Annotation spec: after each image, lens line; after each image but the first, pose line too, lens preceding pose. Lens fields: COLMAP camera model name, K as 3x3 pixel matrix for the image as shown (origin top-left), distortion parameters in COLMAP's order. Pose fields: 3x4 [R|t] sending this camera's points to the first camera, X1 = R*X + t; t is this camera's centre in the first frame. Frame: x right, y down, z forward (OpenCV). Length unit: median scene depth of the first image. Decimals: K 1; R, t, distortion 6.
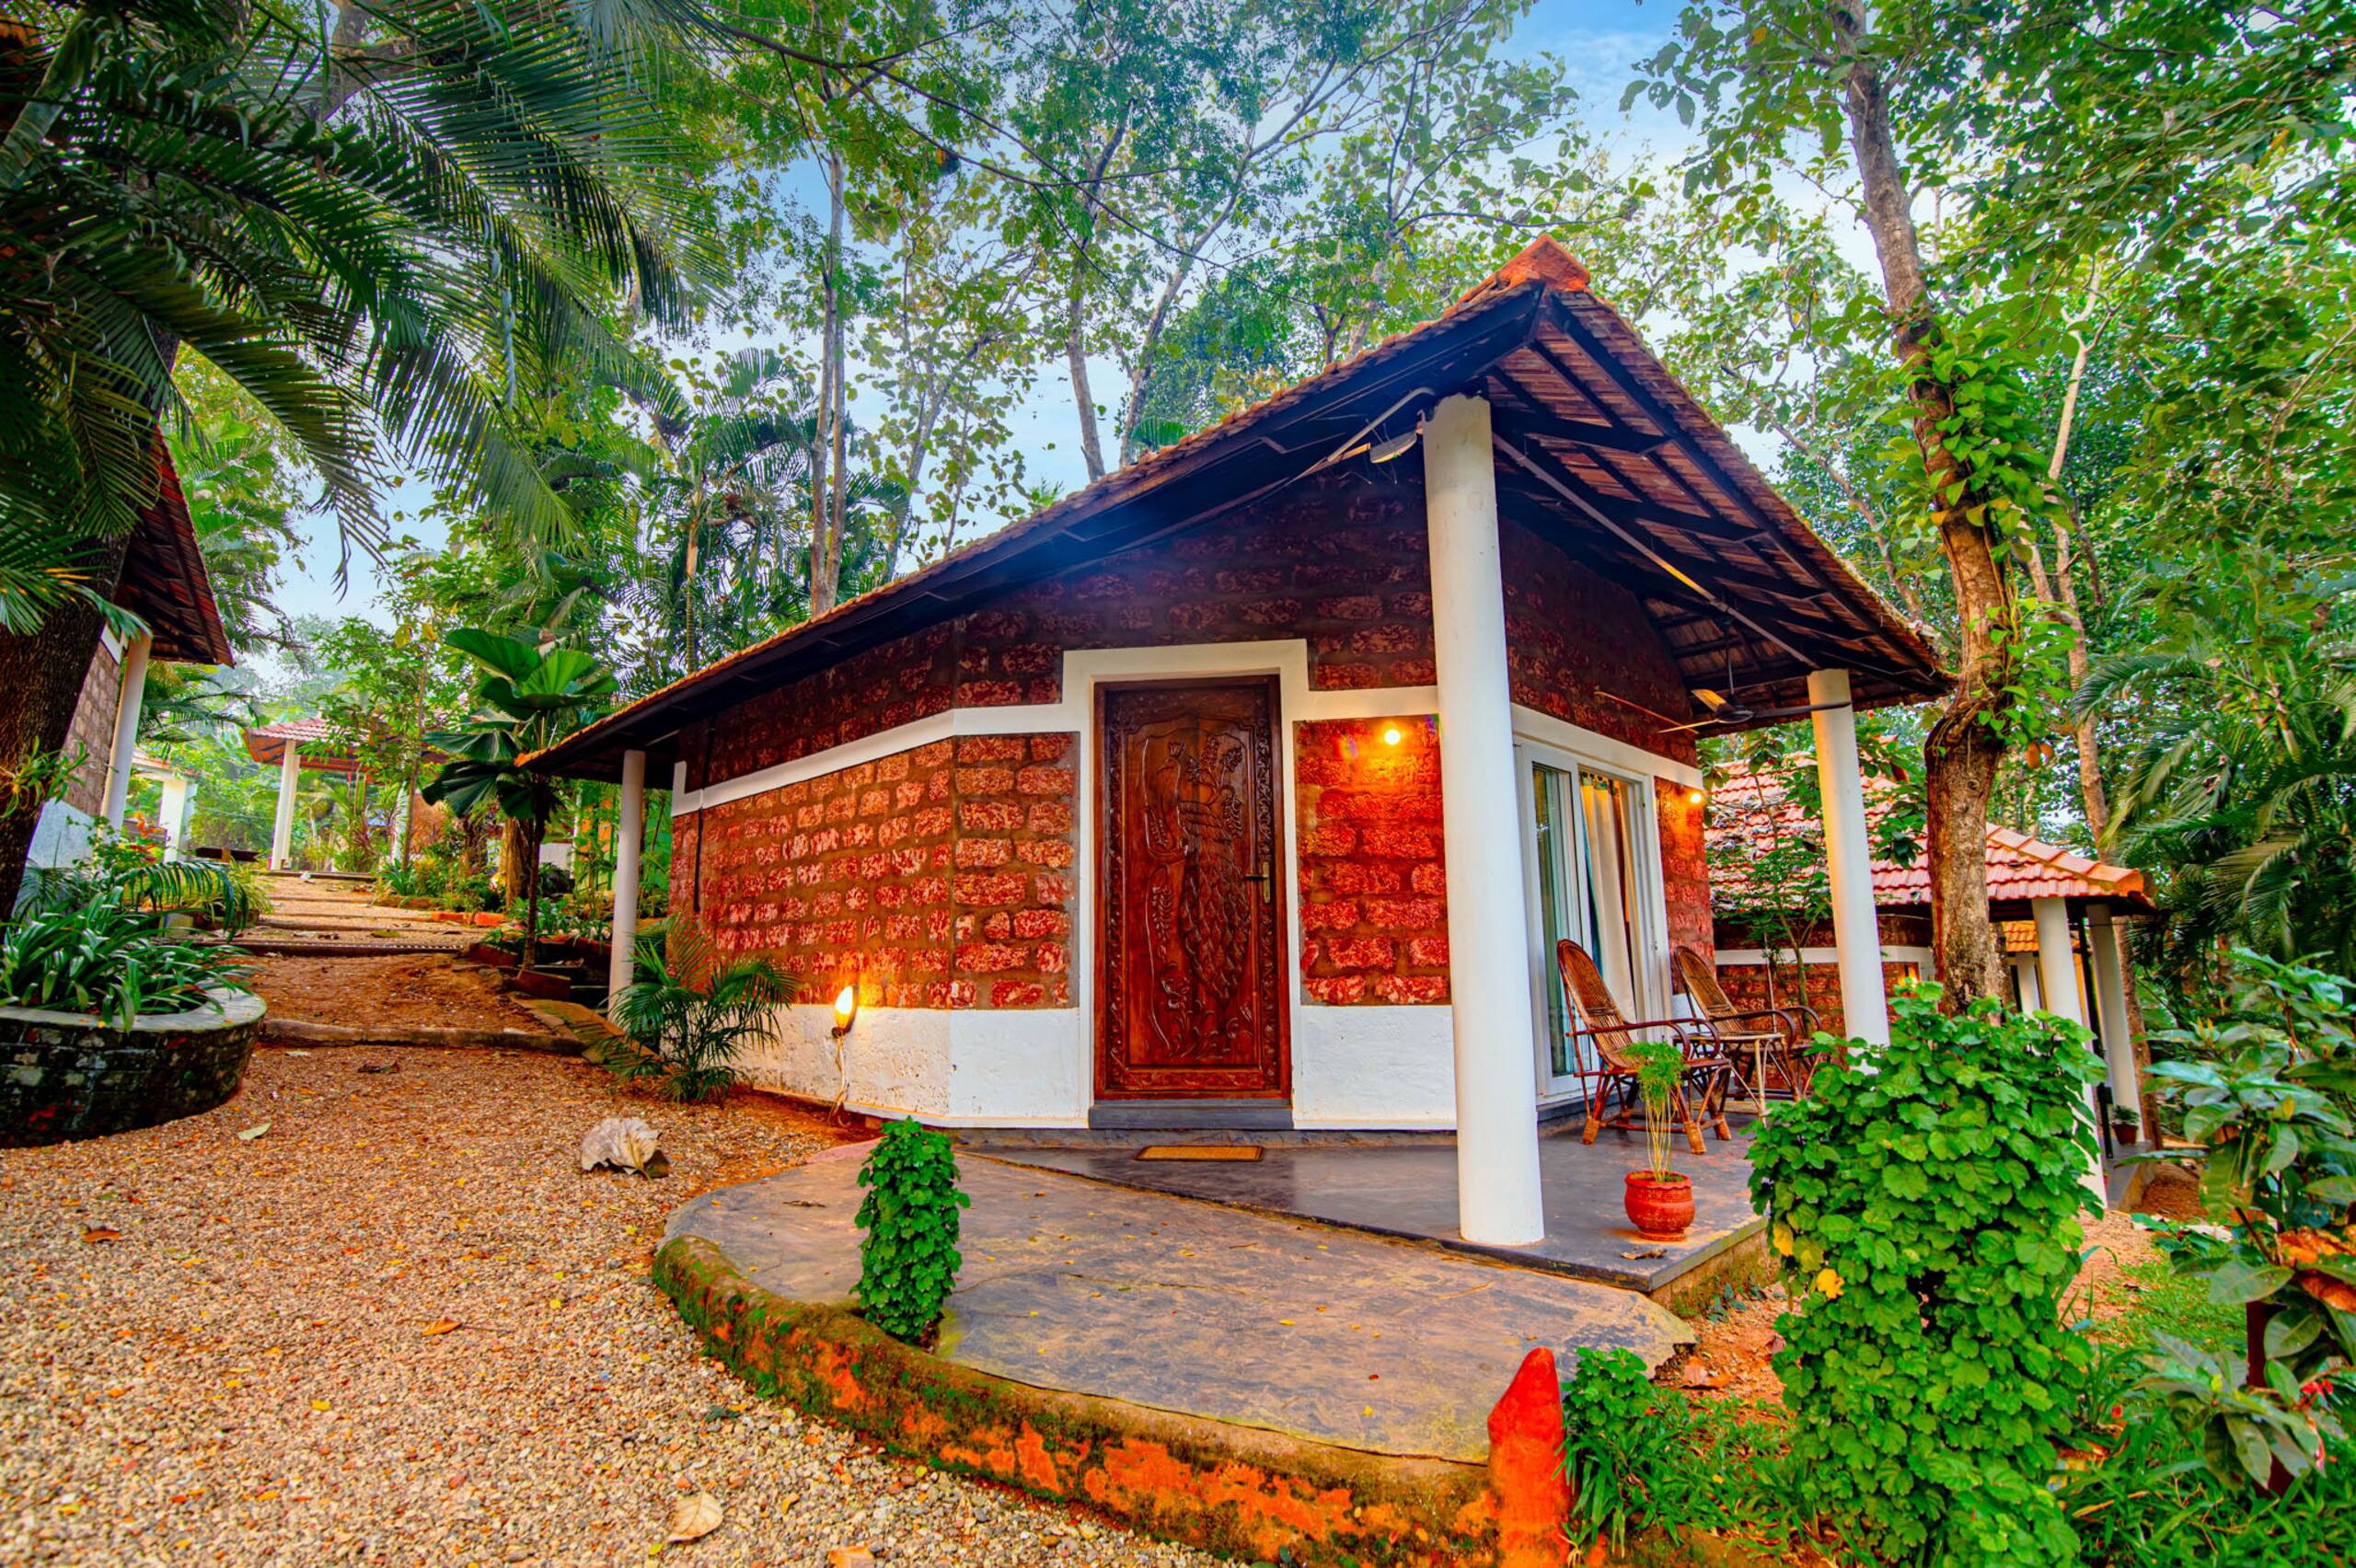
lens RADIAL K [[1074.3, 0, 1179.9], [0, 1074.3, 800.2], [0, 0, 1]] dist [-0.016936, 0.001343]
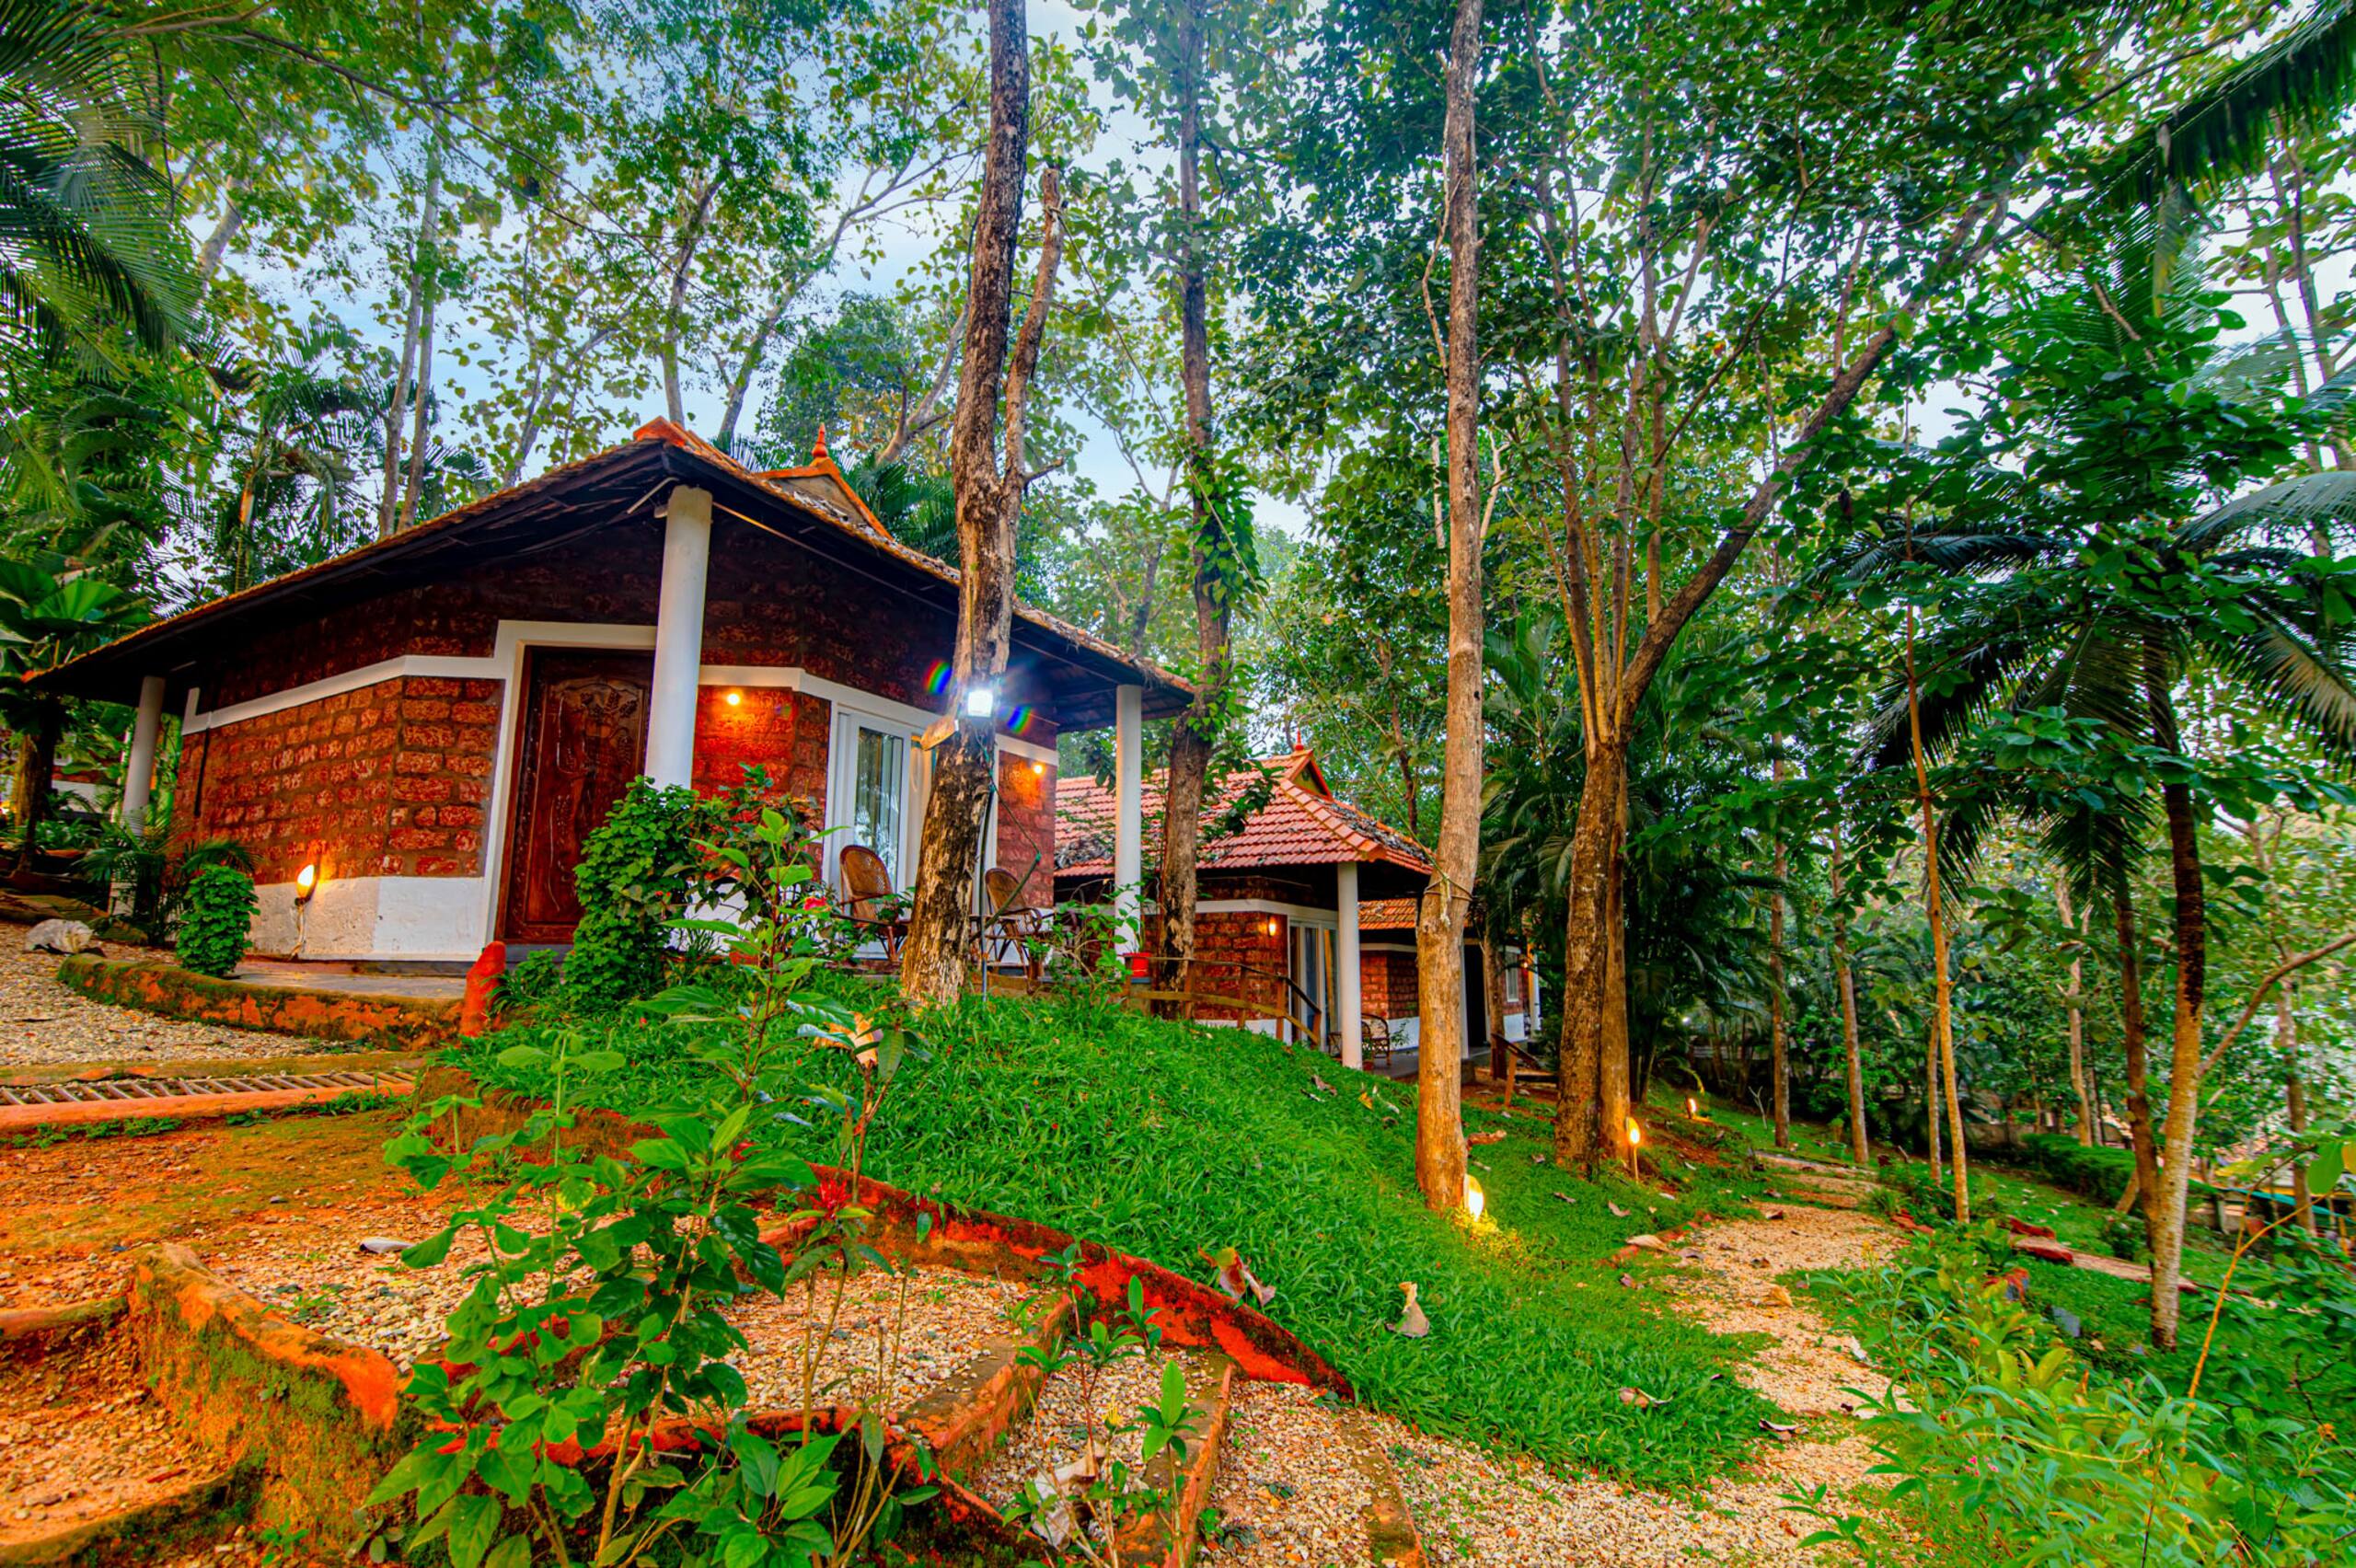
lens RADIAL K [[1074.3, 0, 1179.2], [0, 1074.3, 798.2], [0, 0, 1]] dist [-0.016936, 0.001343]
pose [[0.966033, 0.056405, 0.252186, 0.400861], [-0.054738, 0.998408, -0.013627, 0.058734], [-0.252553, -0.000640, 0.967583, -0.534765]]
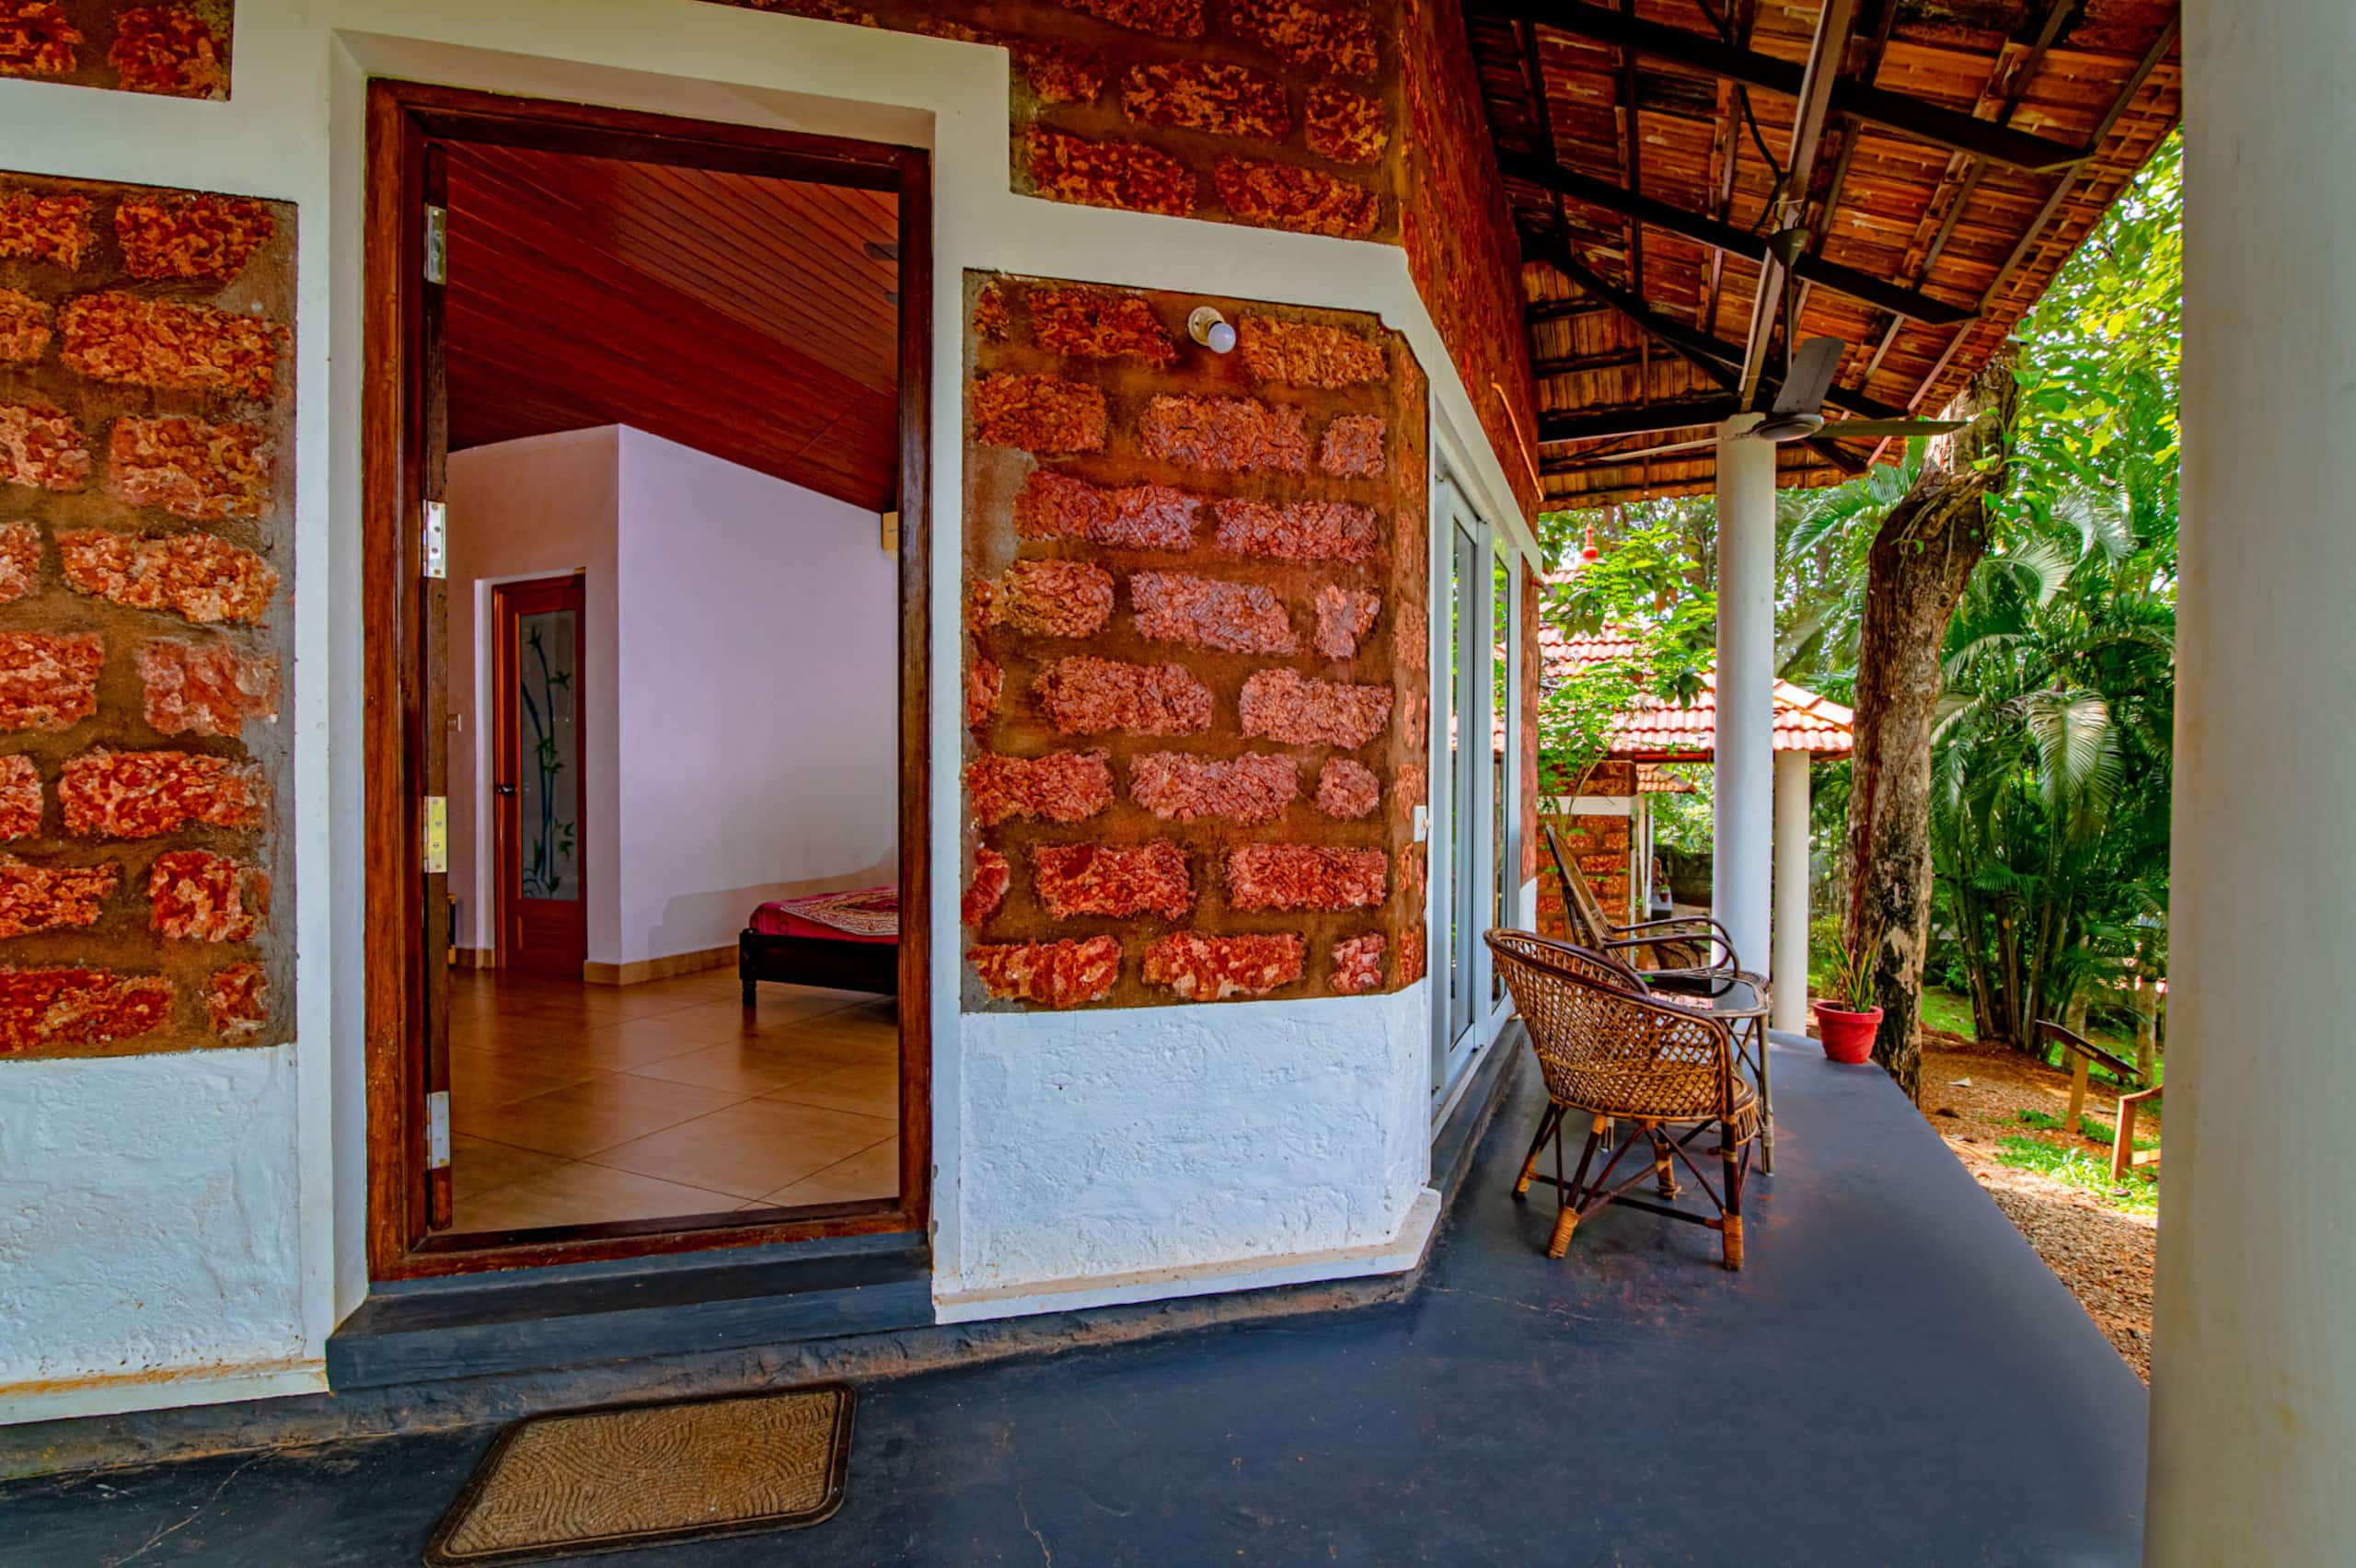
lens RADIAL K [[1074.3, 0, 1173.5], [0, 1074.3, 792.1], [0, 0, 1]] dist [-0.016936, 0.001343]
pose [[0.937747, 0.013166, 0.347071, 0.045308], [-0.071976, 0.984955, 0.157107, 0.041100], [-0.339781, -0.172308, 0.924586, 0.584071]]
